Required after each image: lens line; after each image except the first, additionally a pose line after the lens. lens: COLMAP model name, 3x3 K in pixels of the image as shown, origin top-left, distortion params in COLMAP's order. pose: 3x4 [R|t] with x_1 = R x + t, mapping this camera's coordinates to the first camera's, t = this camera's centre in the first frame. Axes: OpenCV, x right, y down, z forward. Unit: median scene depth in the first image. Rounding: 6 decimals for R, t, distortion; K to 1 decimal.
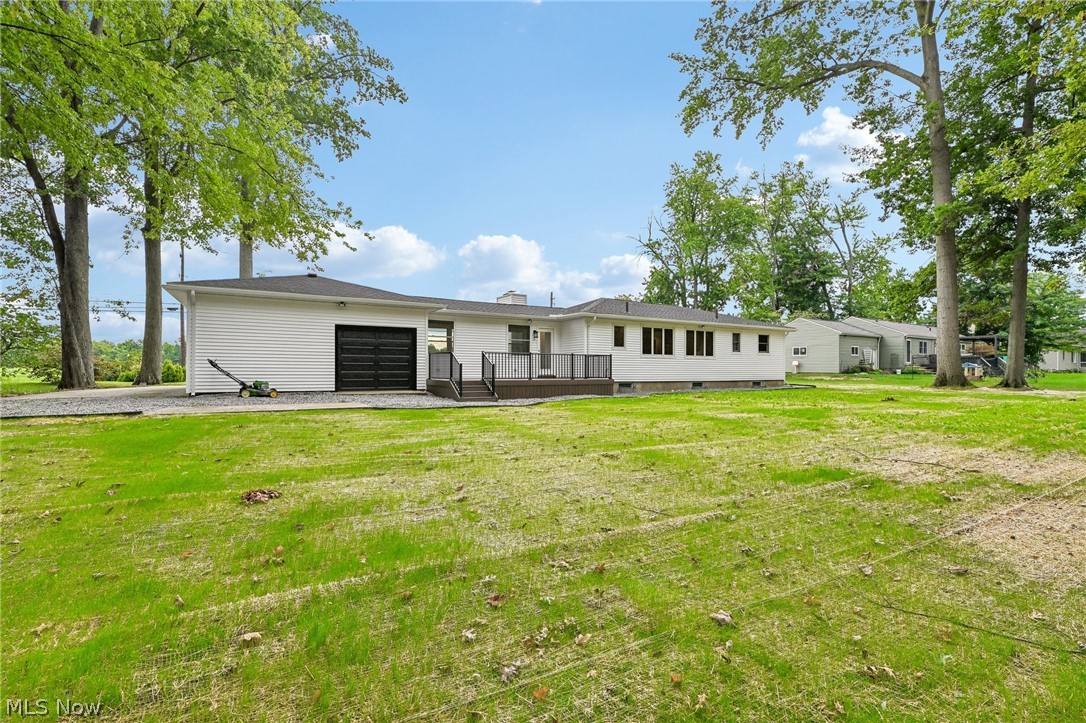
lens RADIAL K [[487.0, 0, 547.3], [0, 487.0, 365.8], [0, 0, 1]] dist [-0.002244, -0.001439]
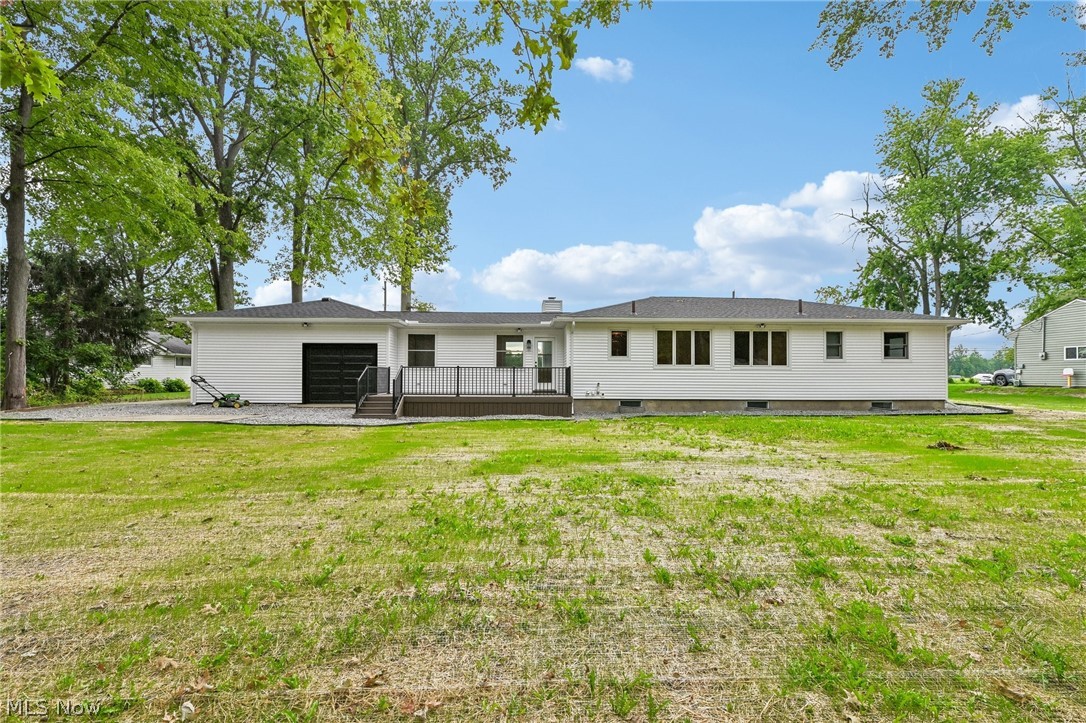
lens RADIAL K [[487.0, 0, 547.3], [0, 487.0, 365.8], [0, 0, 1]] dist [-0.002244, -0.001439]
pose [[0.869467, -0.012380, -0.493836, 0.420346], [0.003775, 0.999823, -0.018418, -0.008088], [0.493977, 0.014149, 0.869360, 0.219340]]
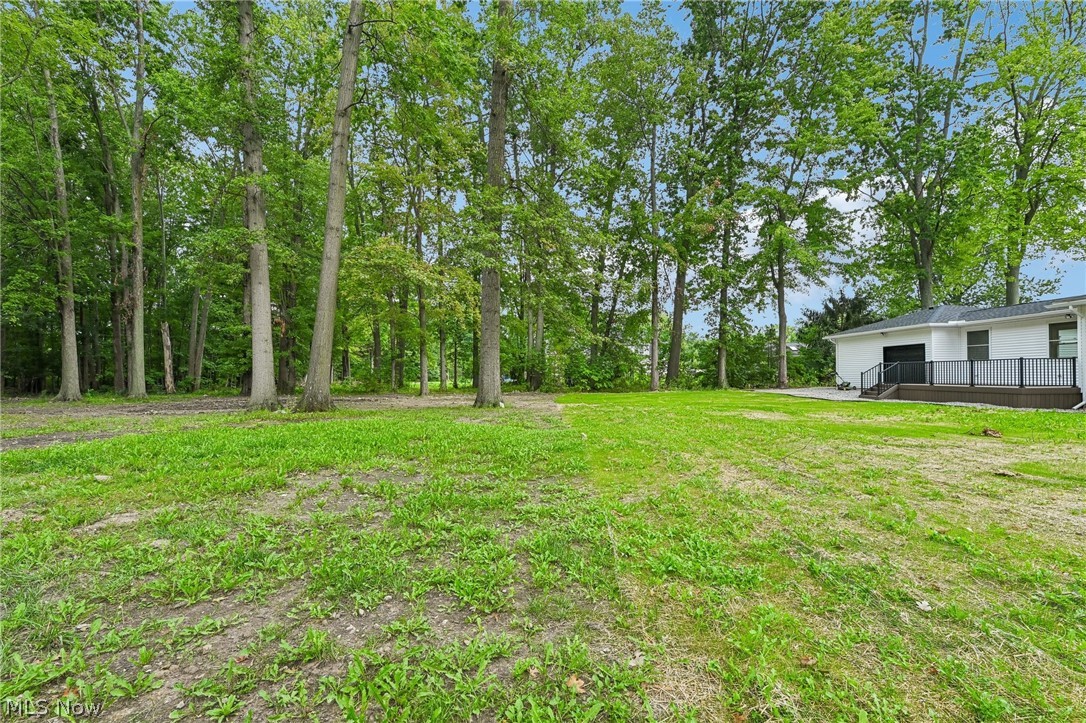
lens RADIAL K [[481.4, 0, 548.8], [0, 481.4, 368.4], [0, 0, 1]] dist [-0.000880, -0.000849]
pose [[-0.488655, -0.007747, -0.872443, 1.018717], [0.019831, 0.999604, -0.019984, -0.004421], [0.872252, -0.027067, -0.488307, 0.573003]]
